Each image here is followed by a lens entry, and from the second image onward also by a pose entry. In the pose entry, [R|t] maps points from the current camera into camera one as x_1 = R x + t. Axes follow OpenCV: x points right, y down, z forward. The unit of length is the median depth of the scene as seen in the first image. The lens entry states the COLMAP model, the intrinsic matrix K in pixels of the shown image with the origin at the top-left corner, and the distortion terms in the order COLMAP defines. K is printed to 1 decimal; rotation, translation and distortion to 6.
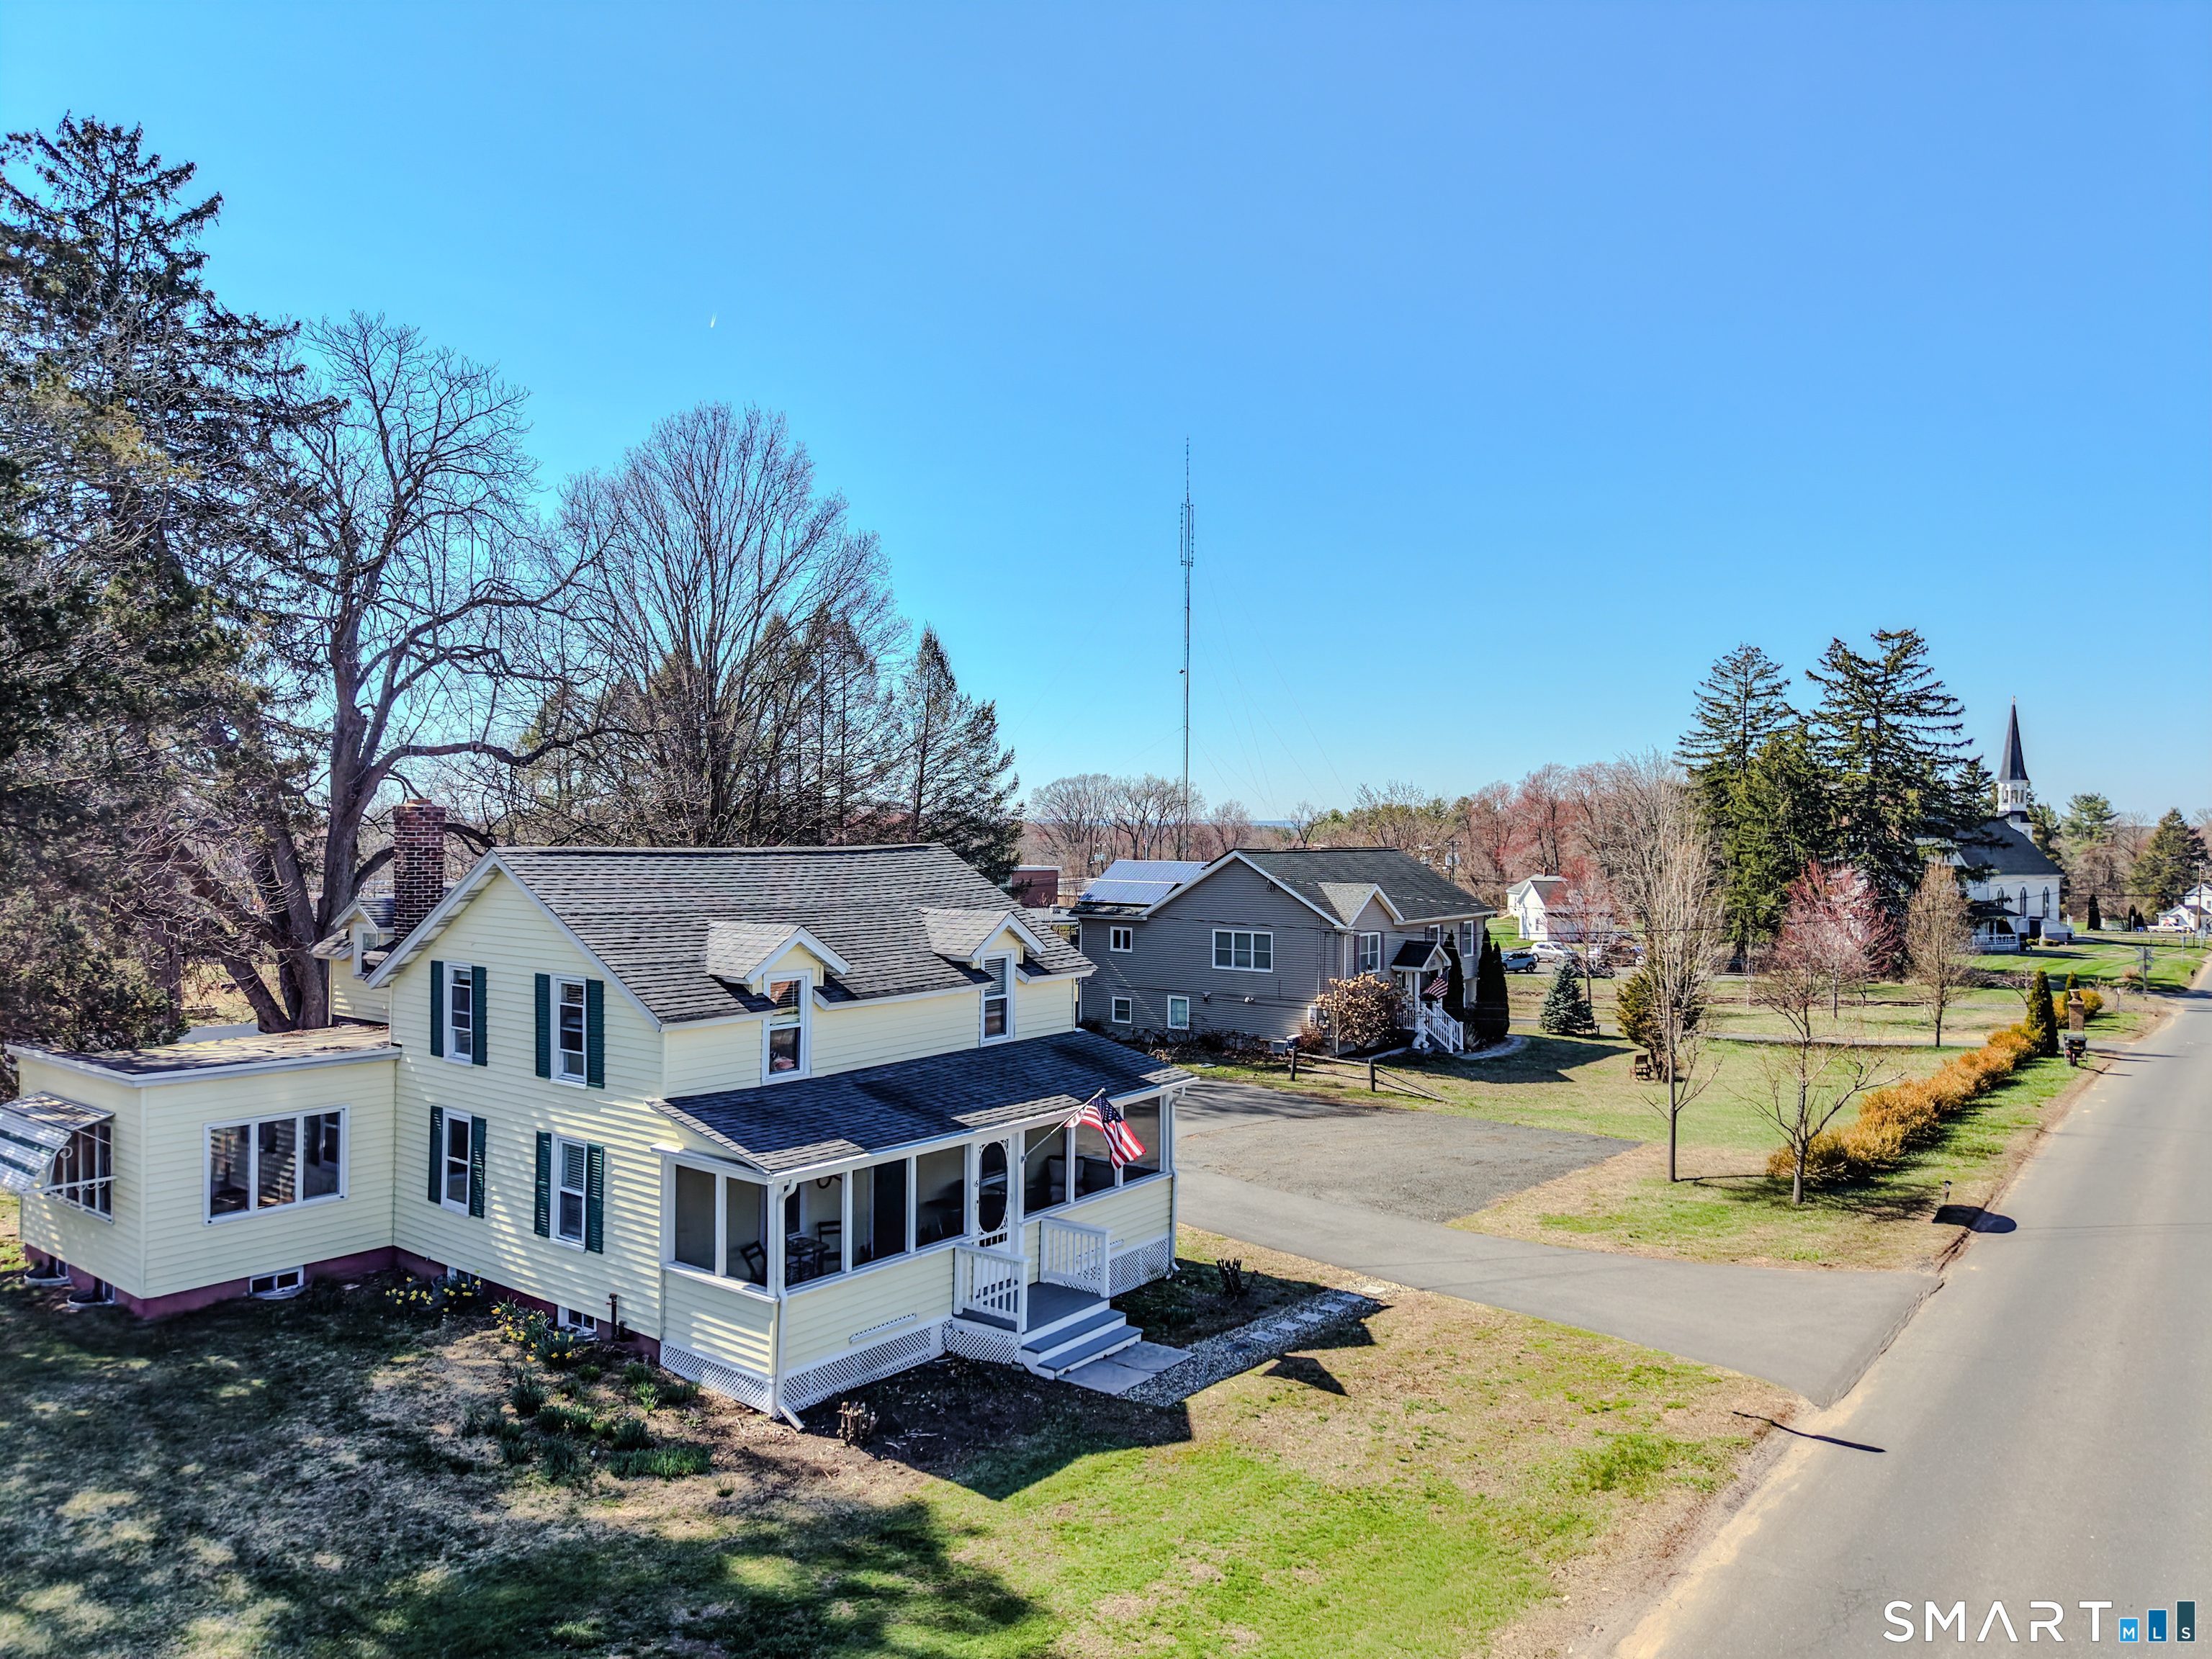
lens RADIAL K [[1512.7, 0, 1101.9], [0, 1512.7, 813.7], [0, 0, 1]] dist [0.027308, -0.004808]
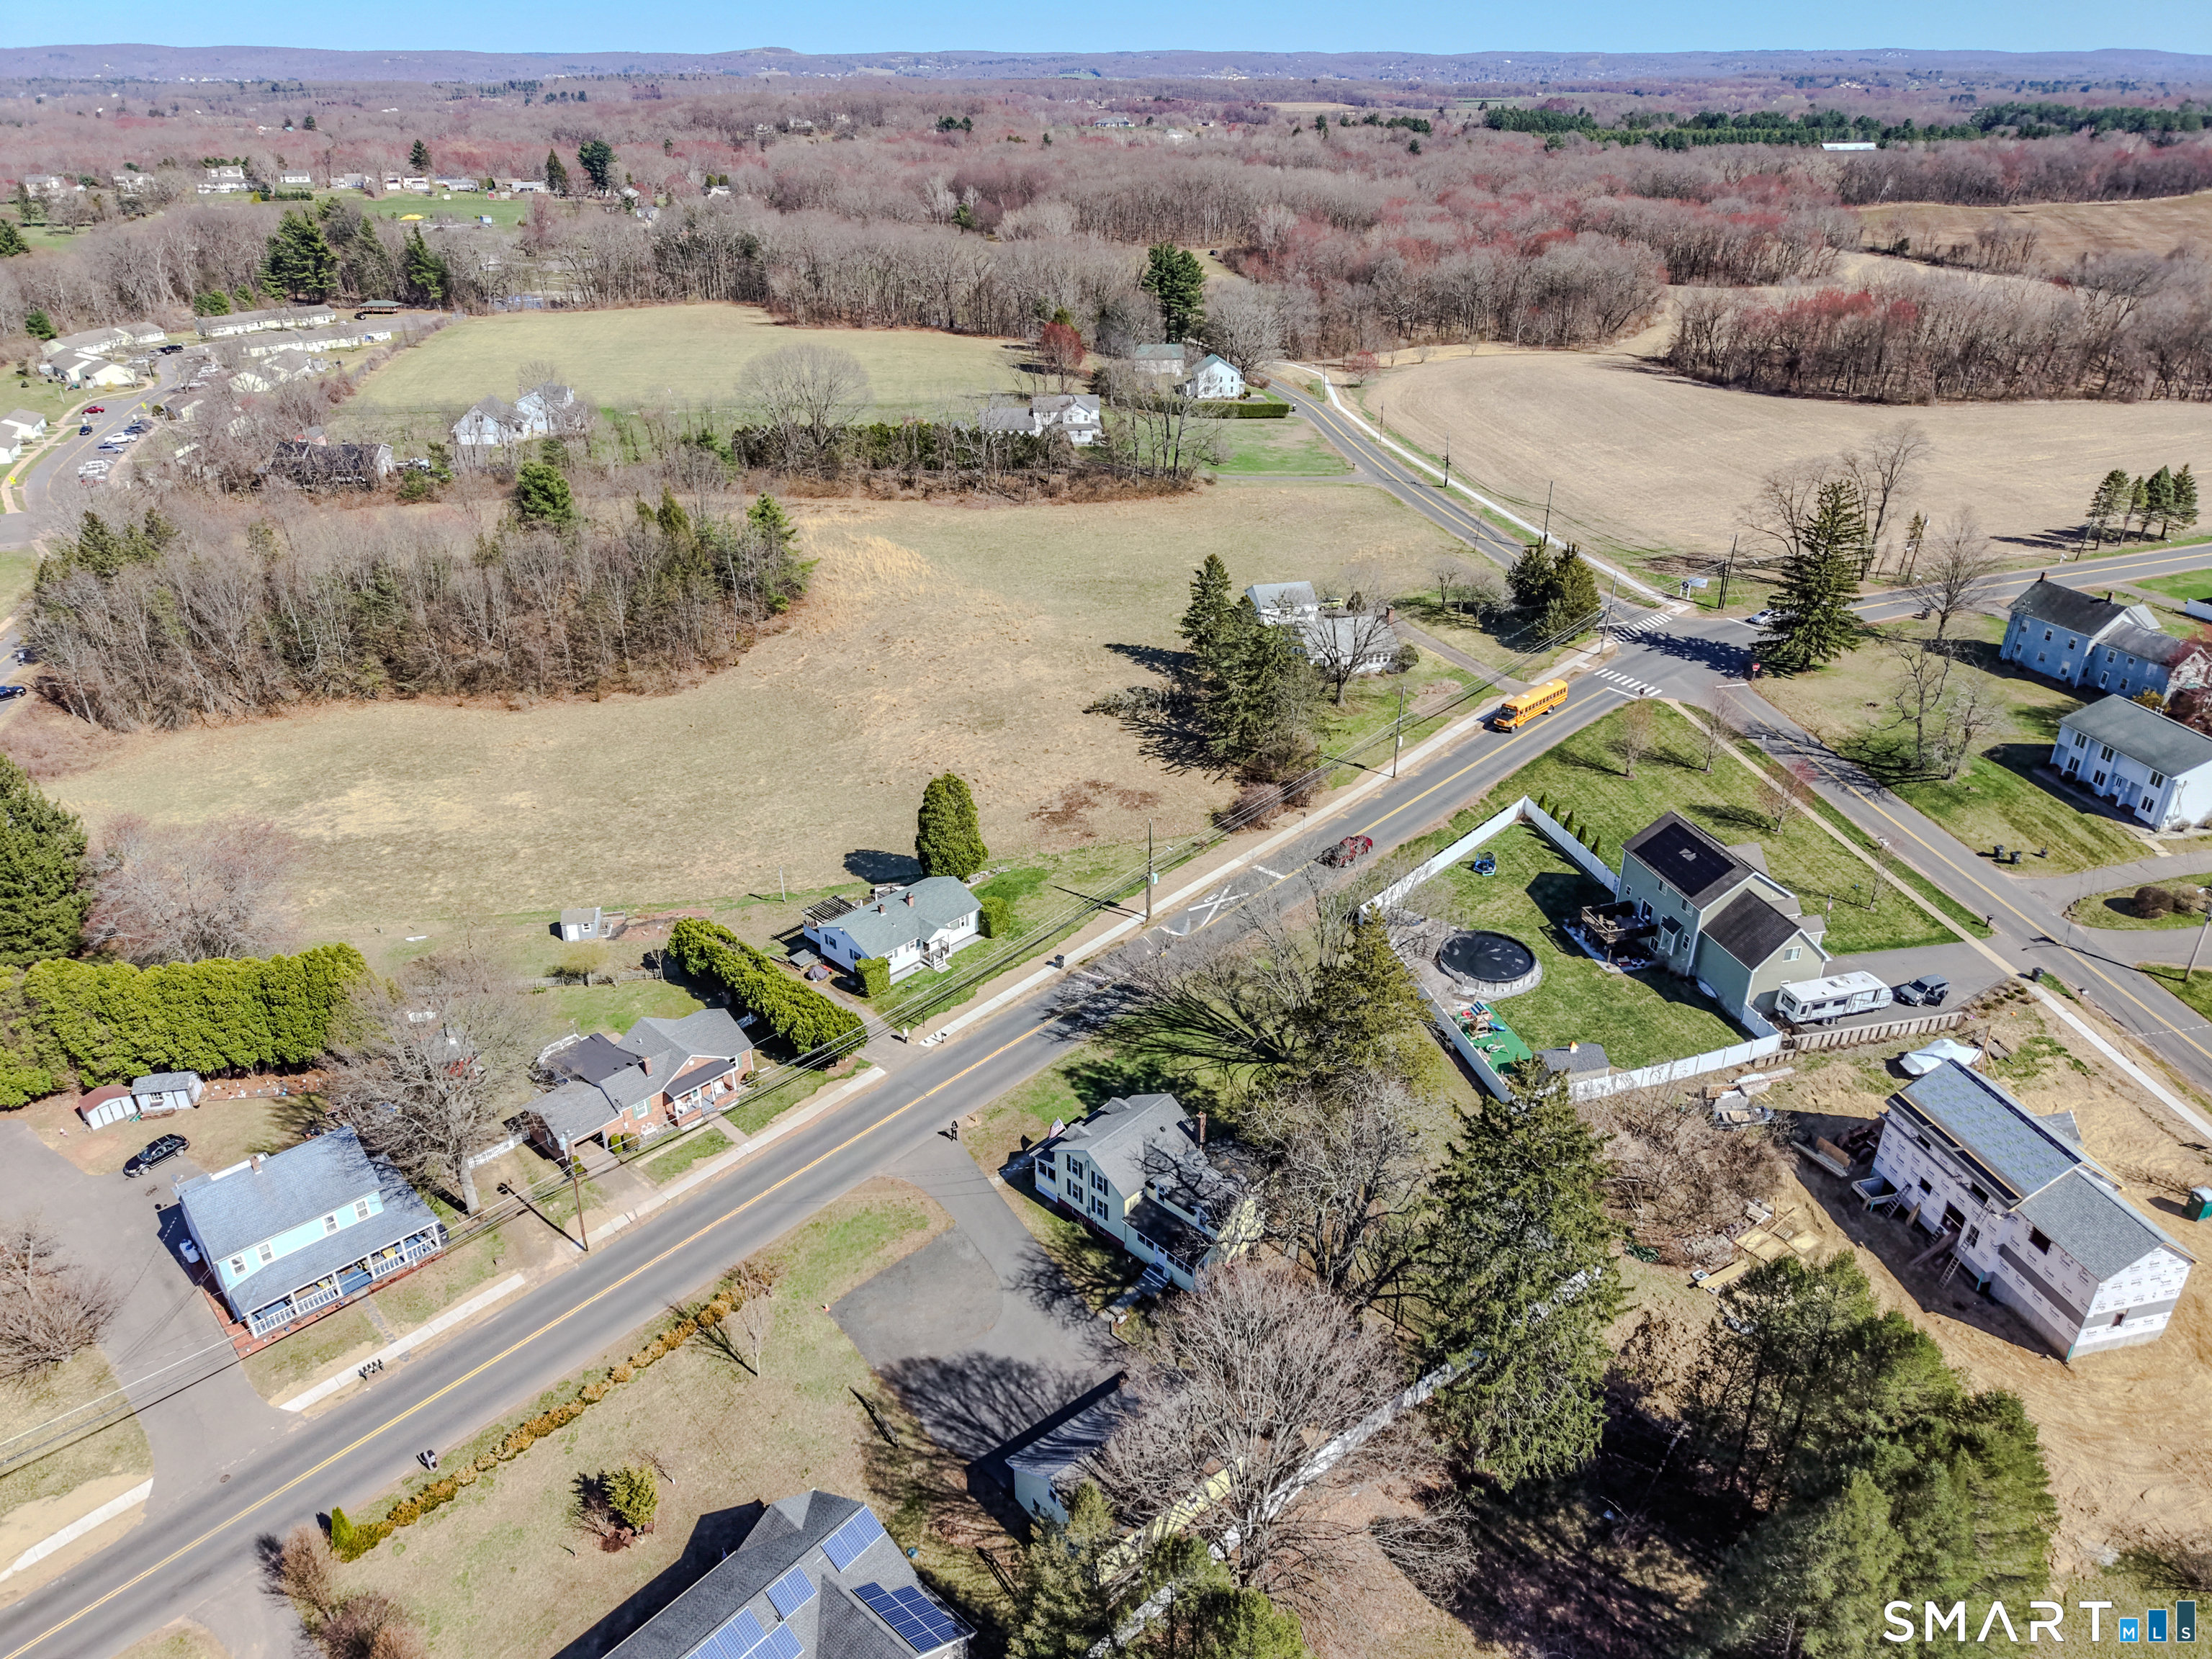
lens RADIAL K [[1452.0, 0, 1106.7], [0, 1452.0, 873.9], [0, 0, 1]] dist [0.034435, -0.041375]
pose [[-0.994763, -0.048366, 0.090039, -0.626215], [-0.000382, 0.882696, 0.469943, -3.146208], [-0.102206, 0.467448, -0.878092, 5.301988]]
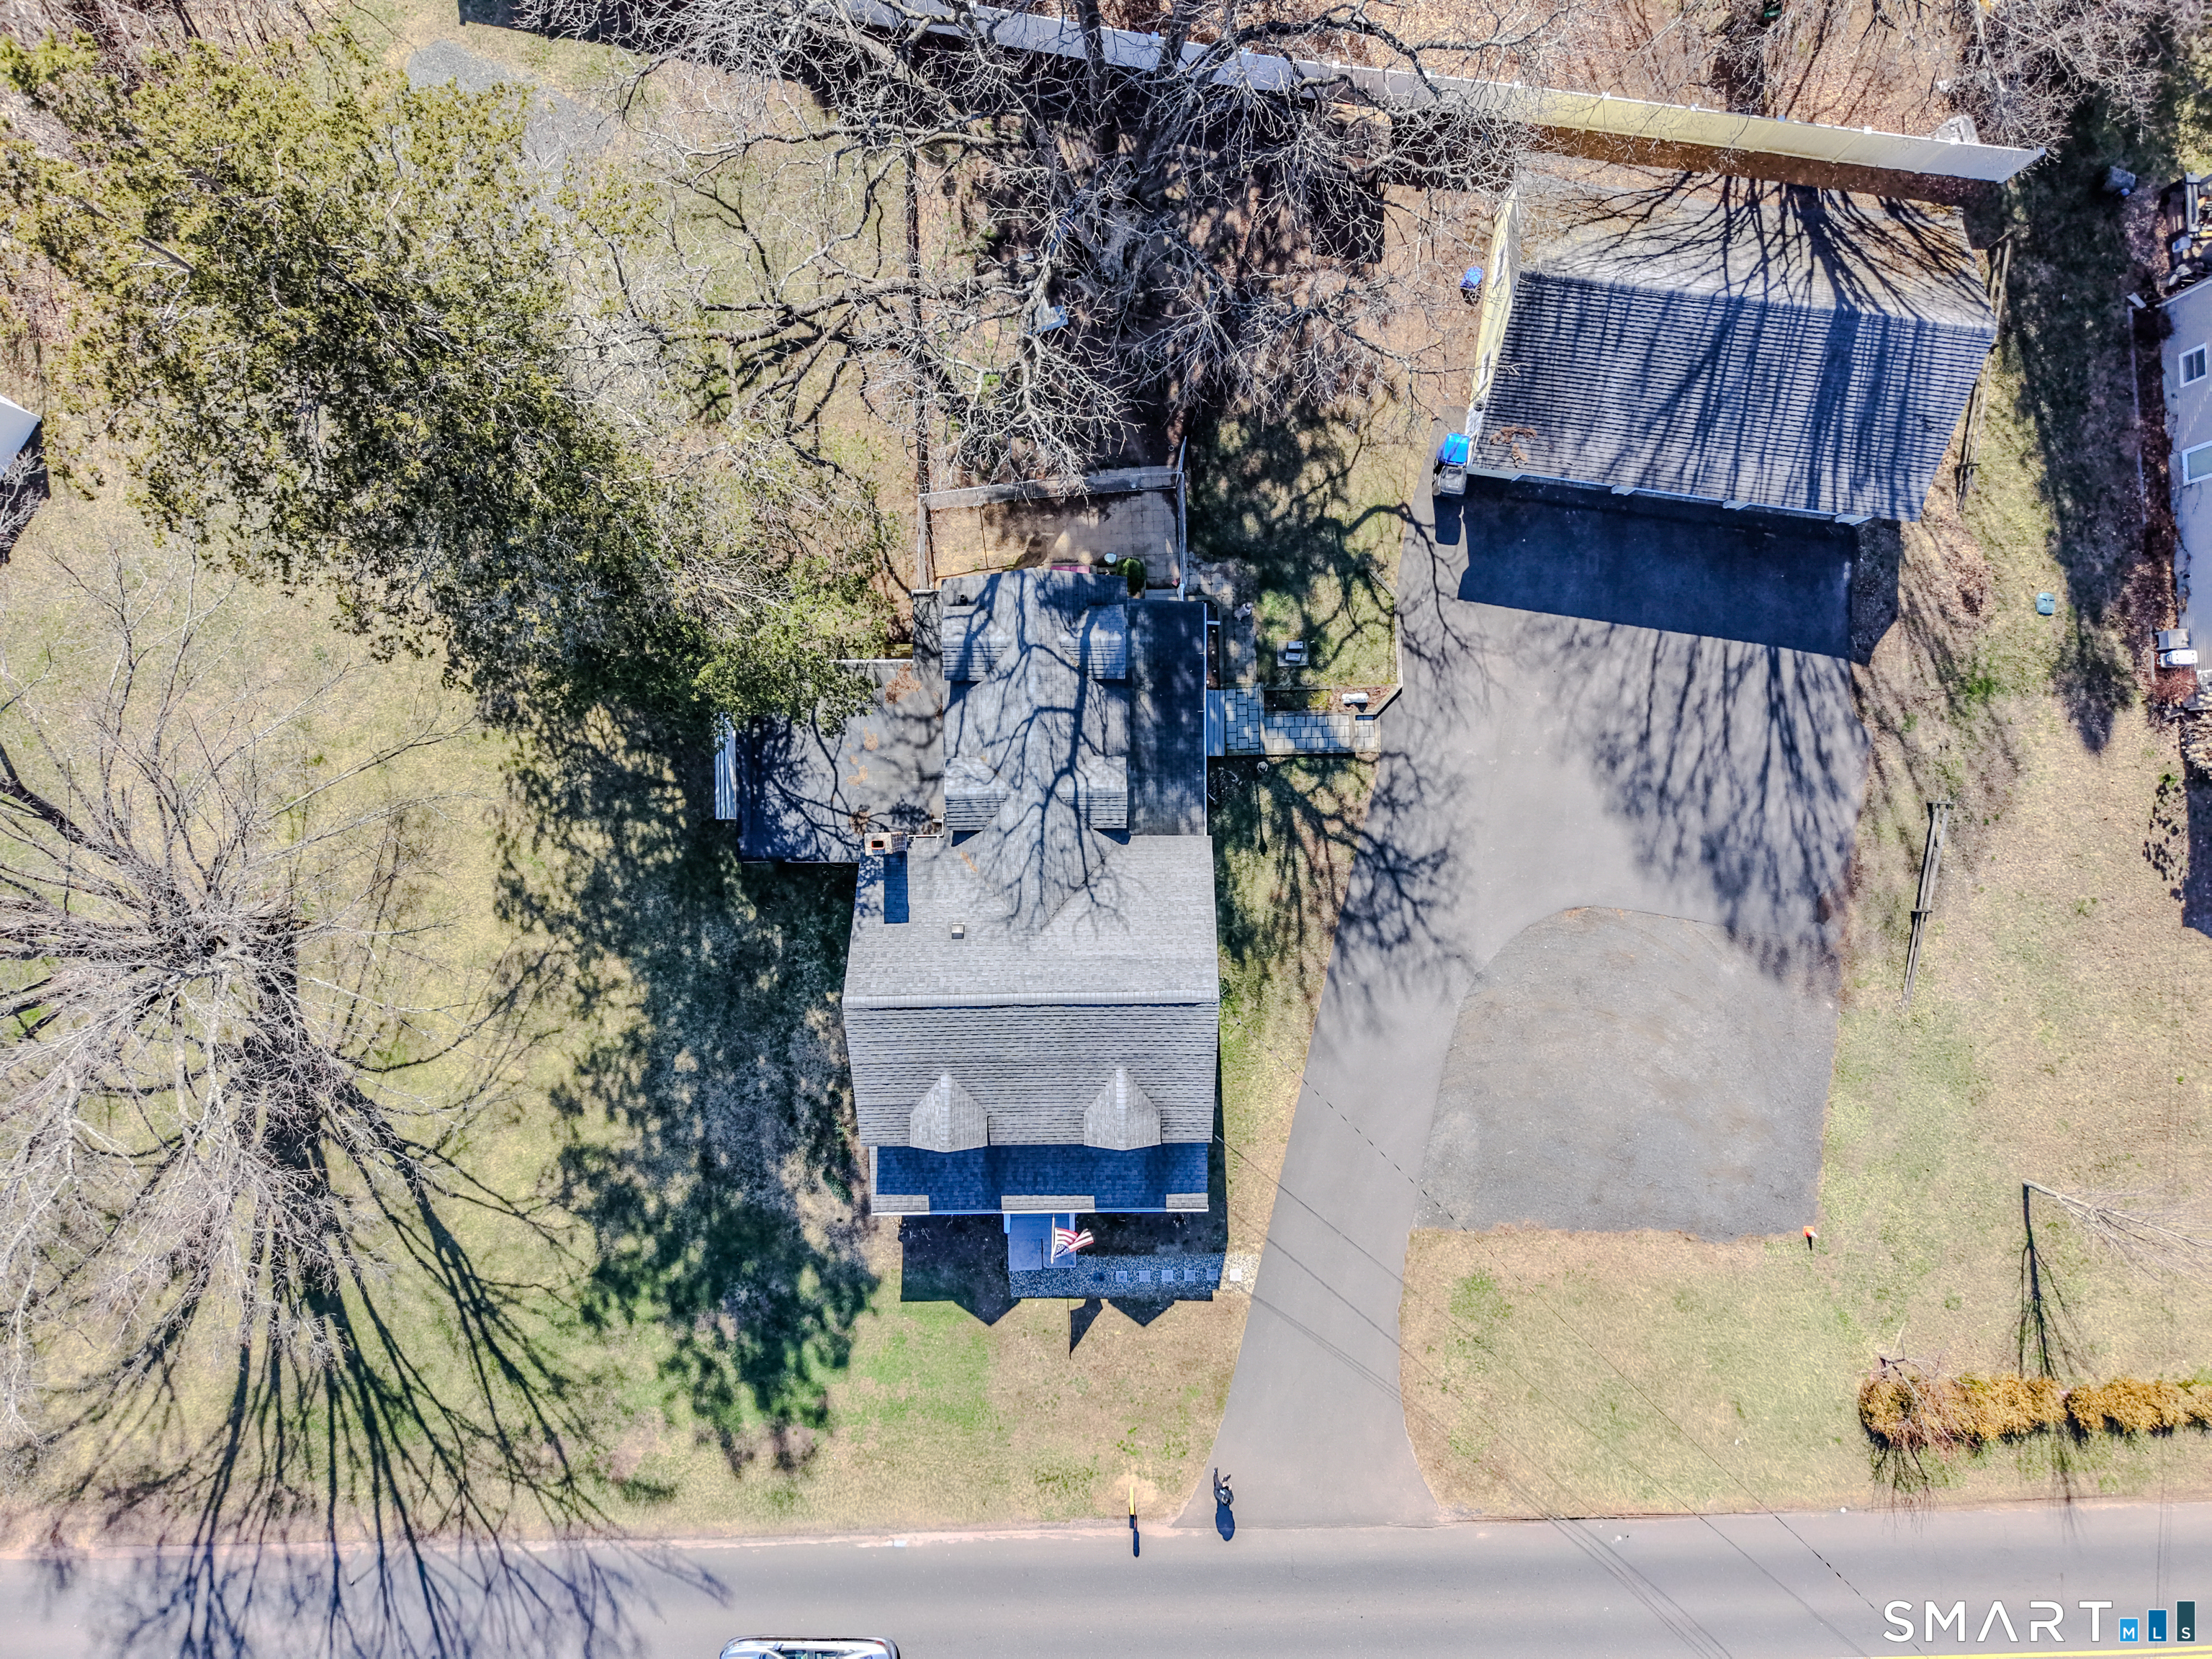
lens RADIAL K [[1452.0, 0, 1106.7], [0, 1452.0, 873.9], [0, 0, 1]] dist [0.034435, -0.041375]
pose [[0.621472, 0.783436, -0.000845, -0.337236], [0.013885, -0.009935, 0.999854, -1.650976], [0.783313, -0.621393, -0.017053, 1.404842]]
